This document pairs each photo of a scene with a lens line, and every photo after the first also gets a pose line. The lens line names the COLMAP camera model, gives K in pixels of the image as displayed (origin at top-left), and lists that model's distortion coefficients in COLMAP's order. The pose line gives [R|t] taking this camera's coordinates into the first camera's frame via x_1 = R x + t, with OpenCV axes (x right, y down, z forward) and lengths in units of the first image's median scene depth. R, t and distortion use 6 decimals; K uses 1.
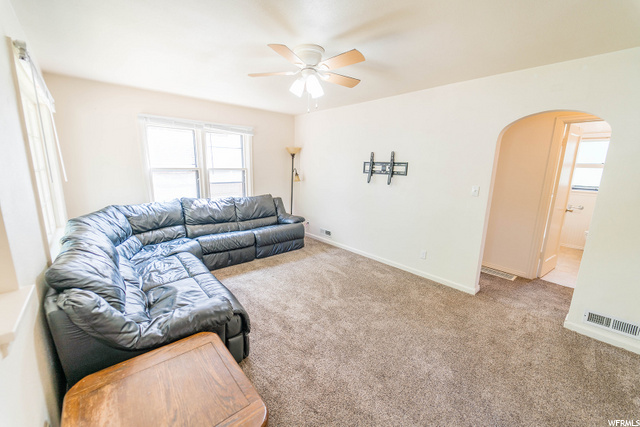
lens RADIAL K [[257.0, 0, 320.0], [0, 257.0, 213.5], [0, 0, 1]] dist [0.008053, -0.003821]
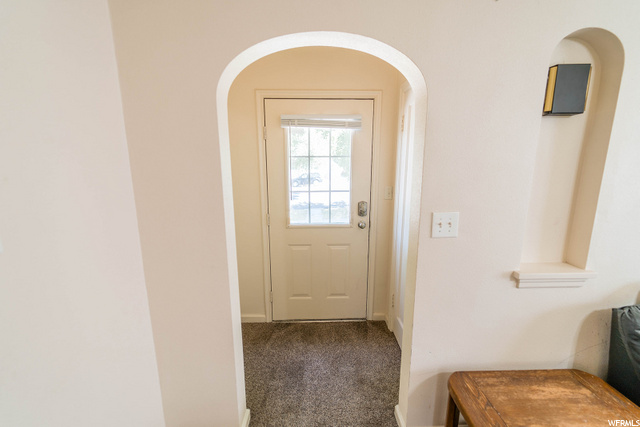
lens RADIAL K [[265.5, 0, 320.0], [0, 265.5, 213.5], [0, 0, 1]] dist [-0.000159, -0.000062]
pose [[-0.643696, 0.121942, -0.755504, 0.187593], [-0.158513, 0.944569, 0.287513, -0.041945], [0.748685, 0.304828, -0.588685, 0.205222]]
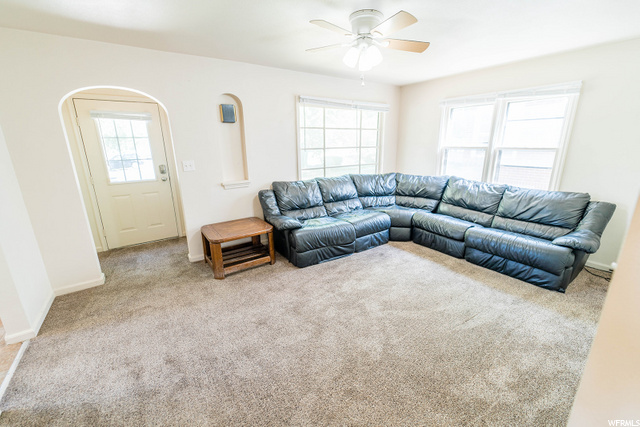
lens RADIAL K [[265.5, 0, 320.0], [0, 265.5, 213.5], [0, 0, 1]] dist [-0.000159, -0.000062]
pose [[-0.118538, 0.240902, -0.963283, 0.671402], [-0.180250, 0.948784, 0.259457, -0.113344], [0.976452, 0.204388, -0.069044, 0.663631]]
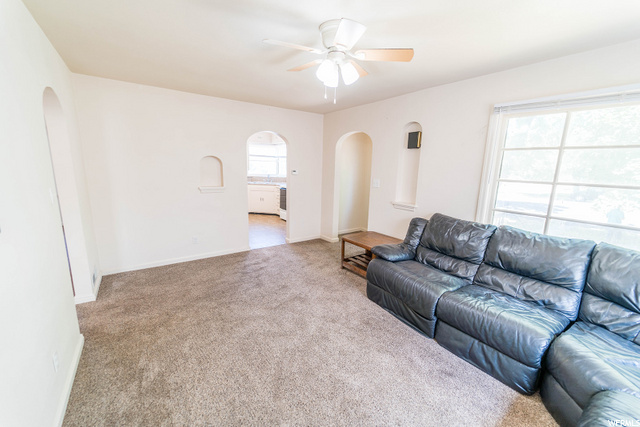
lens RADIAL K [[257.0, 0, 320.0], [0, 257.0, 213.5], [0, 0, 1]] dist [0.008053, -0.003821]
pose [[-0.993805, -0.069801, 0.086485, -0.057172], [-0.032718, 0.927434, 0.372553, -0.243197], [-0.106214, 0.367415, -0.923972, 1.260800]]
